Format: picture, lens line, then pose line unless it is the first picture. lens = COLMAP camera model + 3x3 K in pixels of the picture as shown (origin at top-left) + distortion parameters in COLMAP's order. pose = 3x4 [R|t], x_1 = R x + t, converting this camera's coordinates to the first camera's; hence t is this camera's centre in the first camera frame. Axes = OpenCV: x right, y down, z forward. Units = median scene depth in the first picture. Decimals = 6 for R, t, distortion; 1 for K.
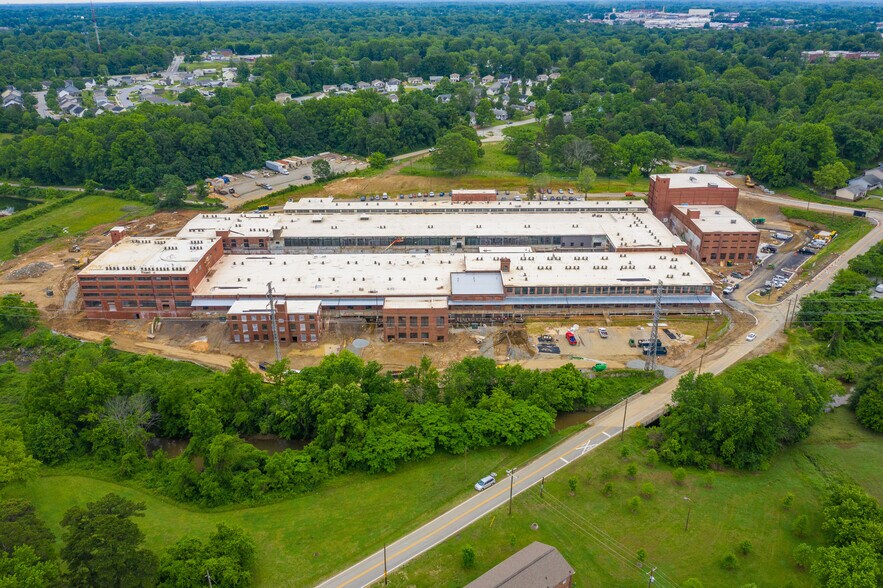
lens RADIAL K [[720.1, 0, 440.7], [0, 720.1, 292.3], [0, 0, 1]] dist [-0.015118, 0.009765]
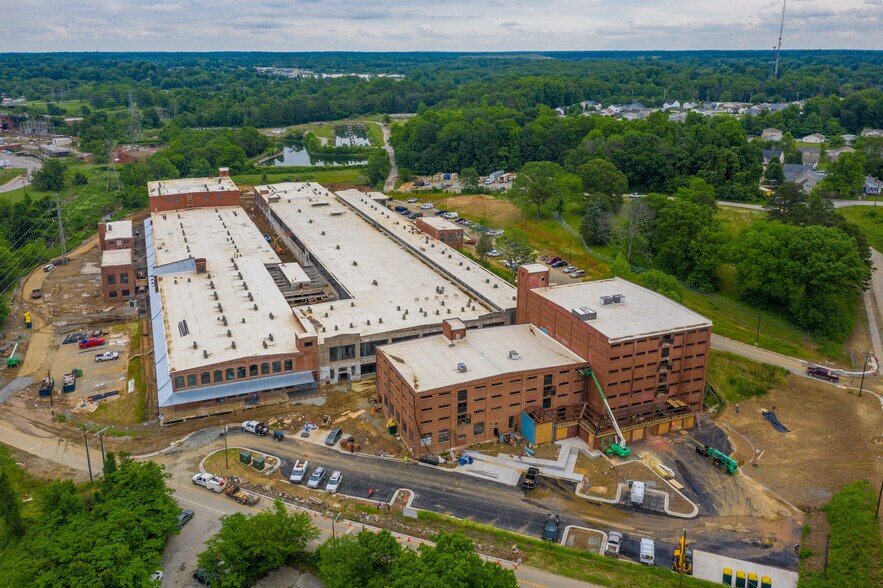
lens RADIAL K [[720.1, 0, 401.3], [0, 720.1, 225.2], [0, 0, 1]] dist [-0.015118, 0.009765]
pose [[0.330940, 0.228684, -0.915523, 0.836725], [-0.365594, 0.925492, 0.099021, -0.226496], [0.869954, 0.301940, 0.389888, 0.756127]]
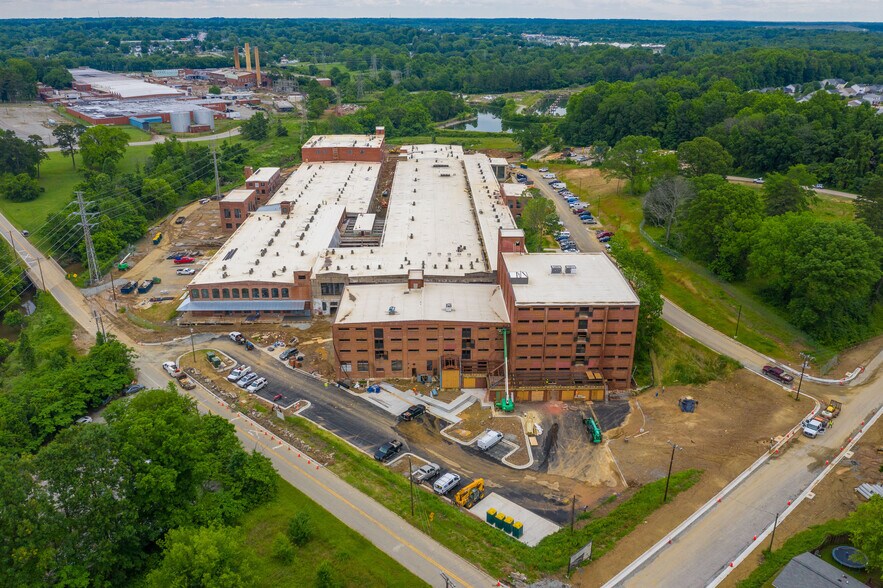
lens RADIAL K [[702.8, 0, 443.5], [0, 702.8, 286.3], [0, 0, 1]] dist [-0.021796, 0.010916]
pose [[0.001629, 0.364988, -0.931011, 0.913791], [-0.391832, 0.856798, 0.335209, -0.314525], [0.920035, 0.364254, 0.144409, 0.969467]]
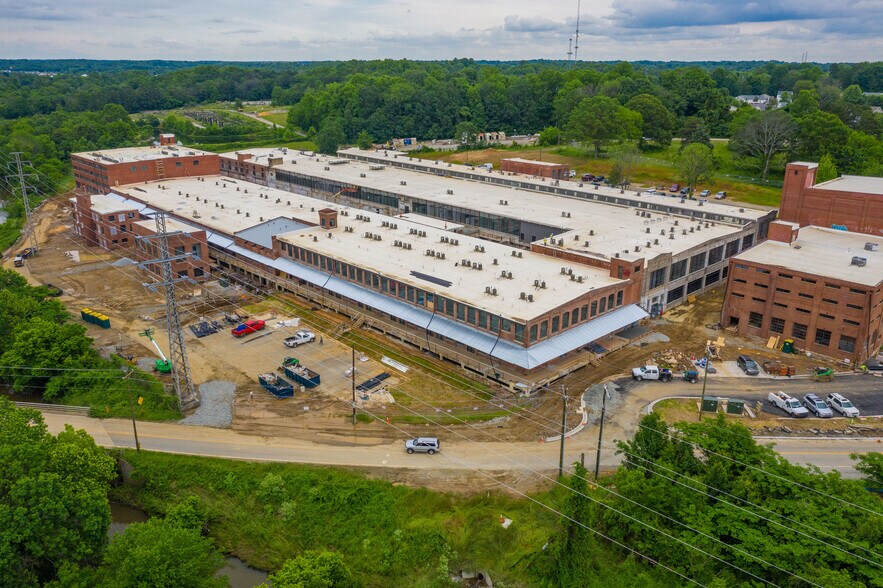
lens RADIAL K [[702.8, 0, 443.9], [0, 702.8, 278.0], [0, 0, 1]] dist [-0.021796, 0.010916]
pose [[0.681302, 0.223251, -0.697127, 0.539167], [-0.292091, 0.956166, 0.020746, -0.027273], [0.671201, 0.189490, 0.716647, 0.554418]]
